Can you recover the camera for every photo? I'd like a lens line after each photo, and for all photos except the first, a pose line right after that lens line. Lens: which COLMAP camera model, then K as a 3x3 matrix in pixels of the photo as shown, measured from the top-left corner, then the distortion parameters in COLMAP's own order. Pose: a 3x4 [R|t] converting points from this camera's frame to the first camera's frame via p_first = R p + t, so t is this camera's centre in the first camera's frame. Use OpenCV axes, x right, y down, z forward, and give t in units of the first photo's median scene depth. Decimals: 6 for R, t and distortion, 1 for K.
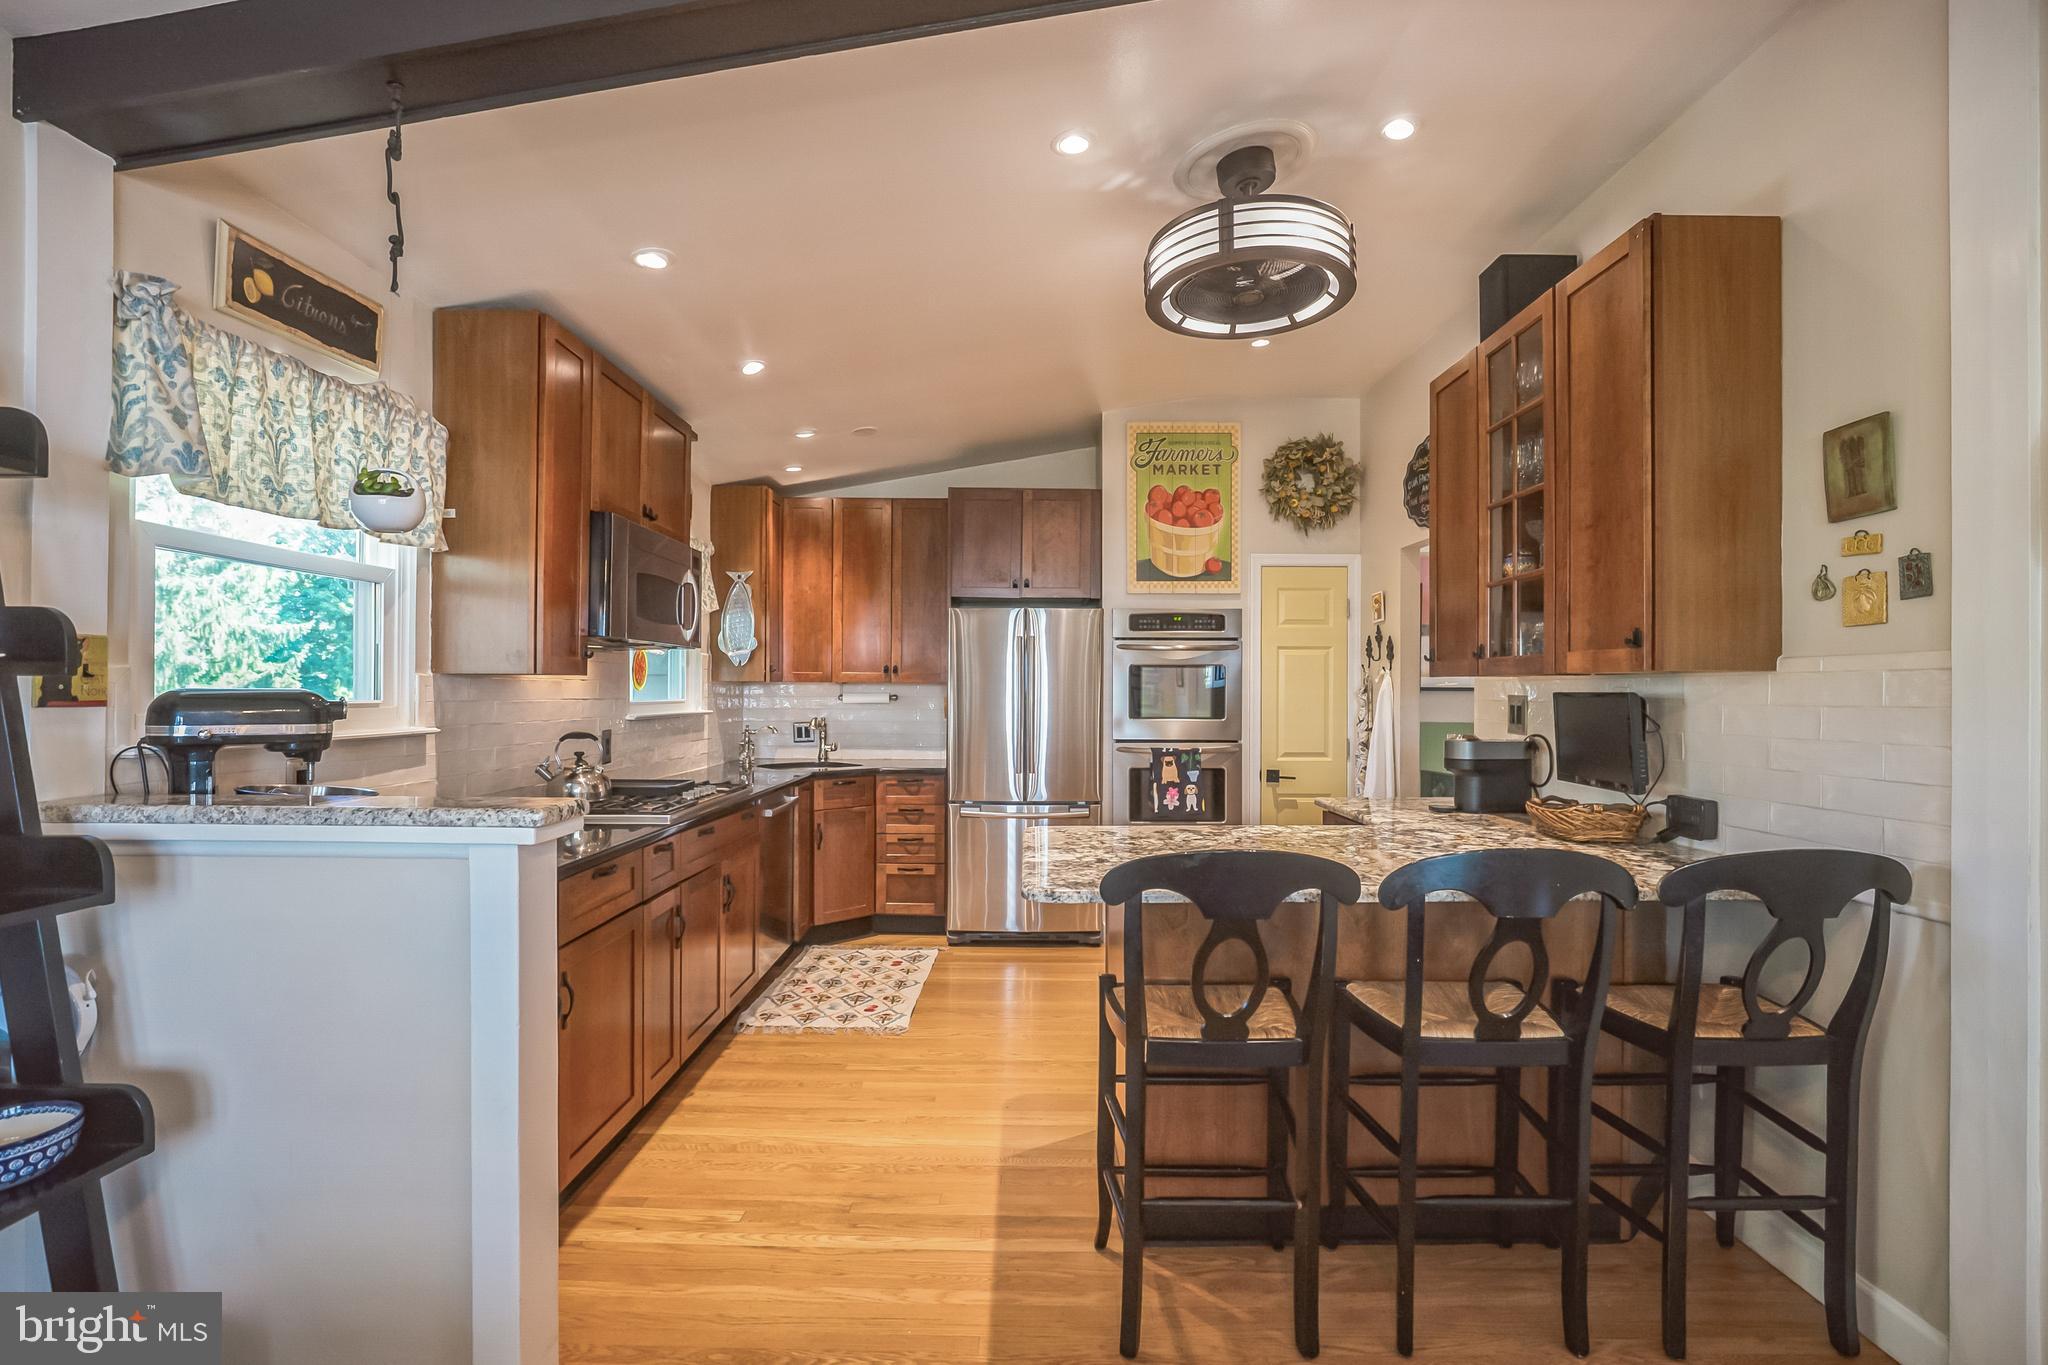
lens RADIAL K [[961.0, 0, 1029.2], [0, 961.0, 691.9], [0, 0, 1]] dist [-0.016129, -0.000080]
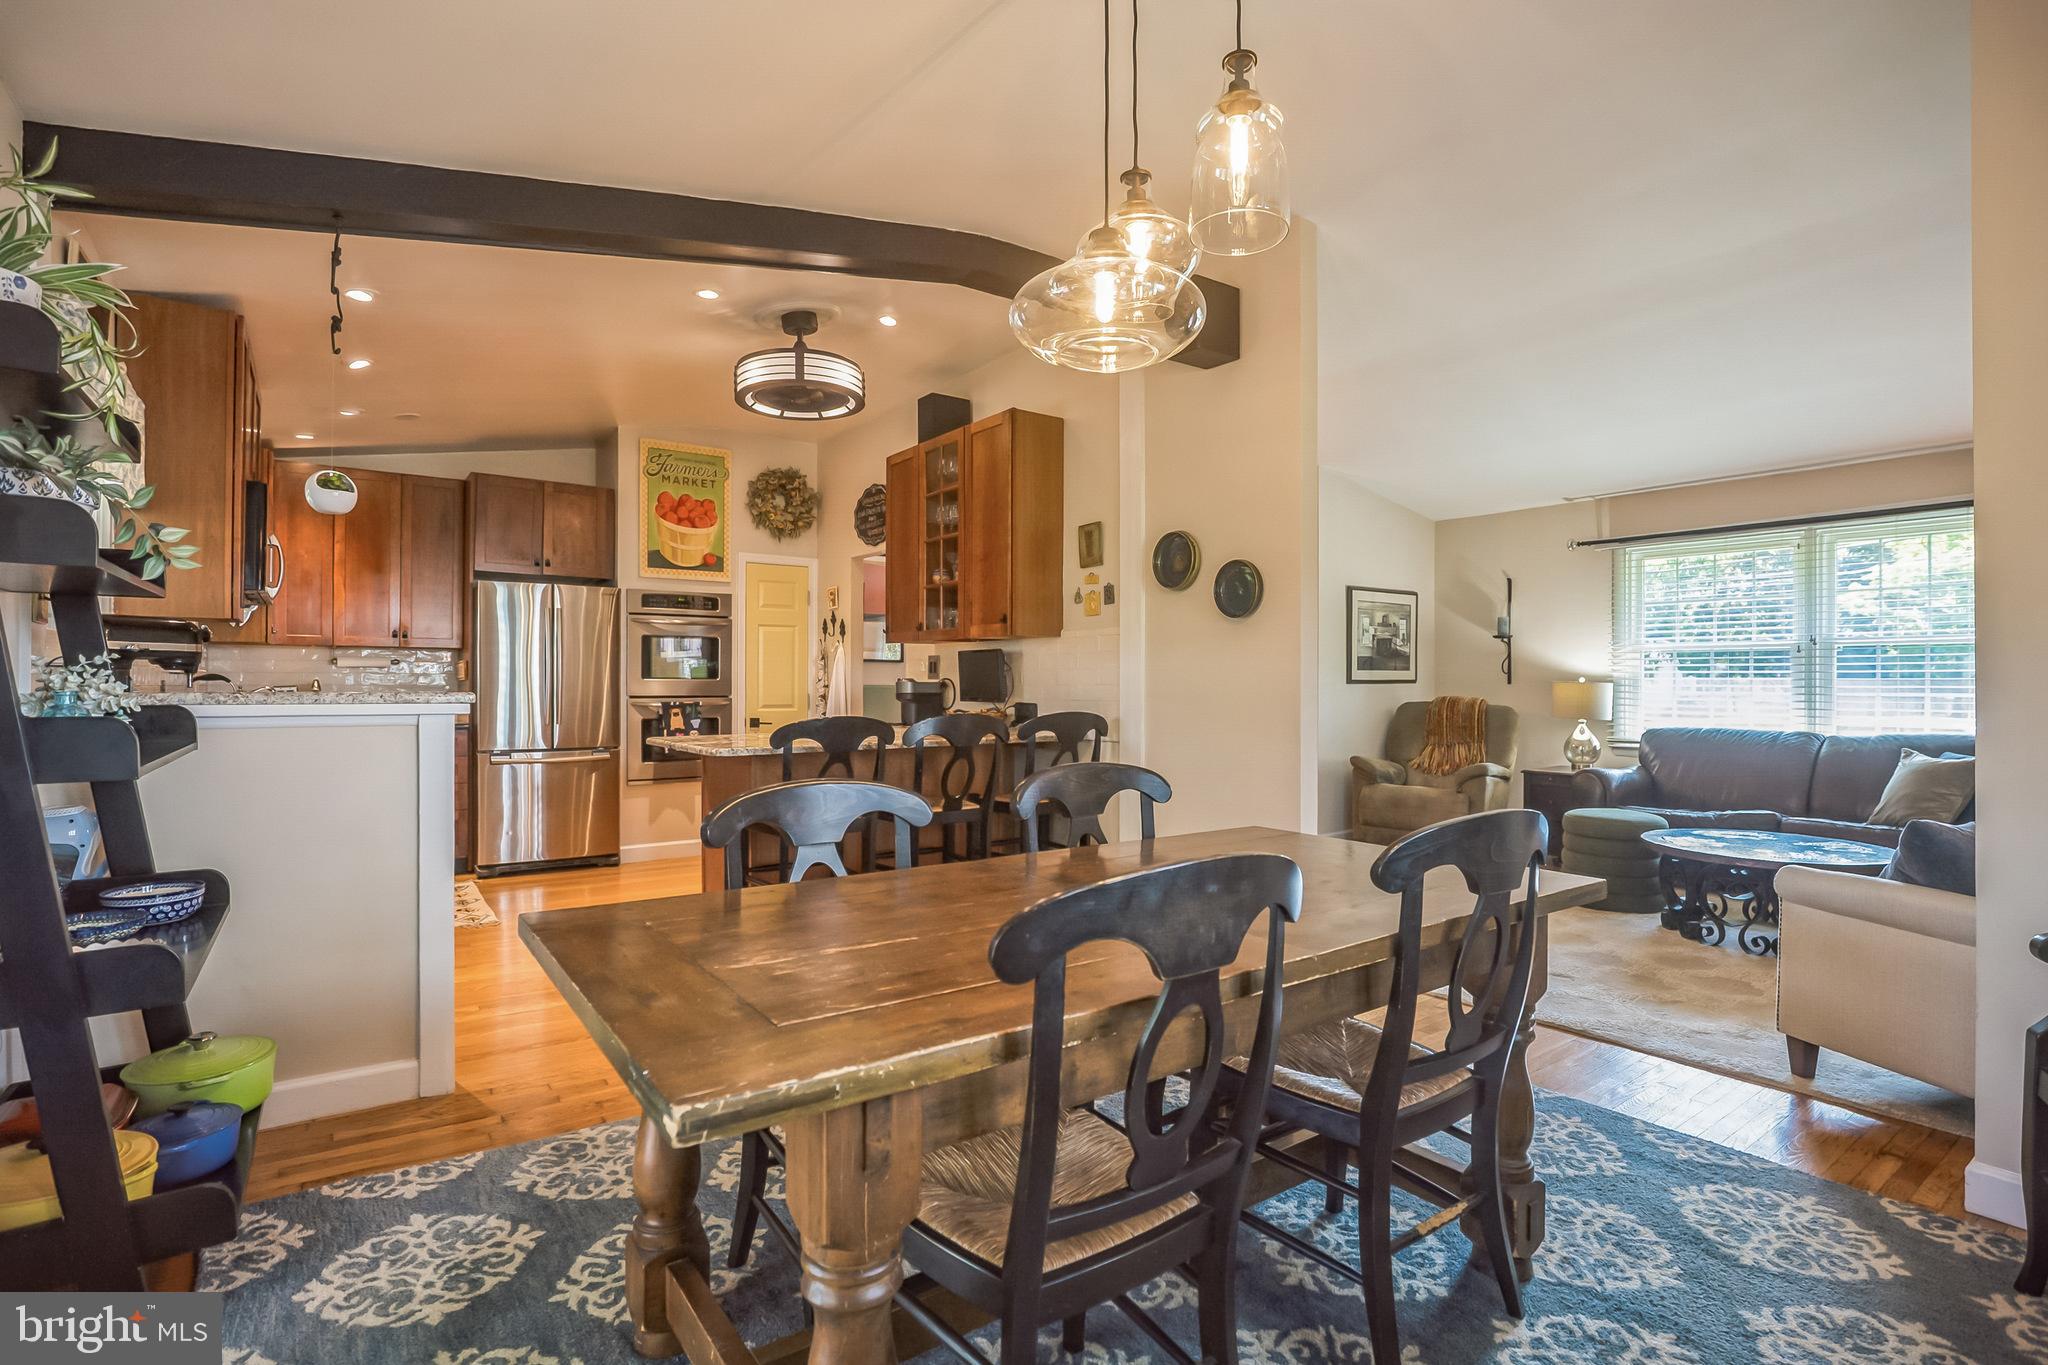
lens RADIAL K [[943.0, 0, 1026.3], [0, 943.0, 687.2], [0, 0, 1]] dist [-0.044347, 0.009072]
pose [[0.808177, -0.004638, 0.588922, -0.348070], [0.000592, 0.999975, 0.007063, 0.052100], [-0.588940, -0.005360, 0.808159, -0.442267]]
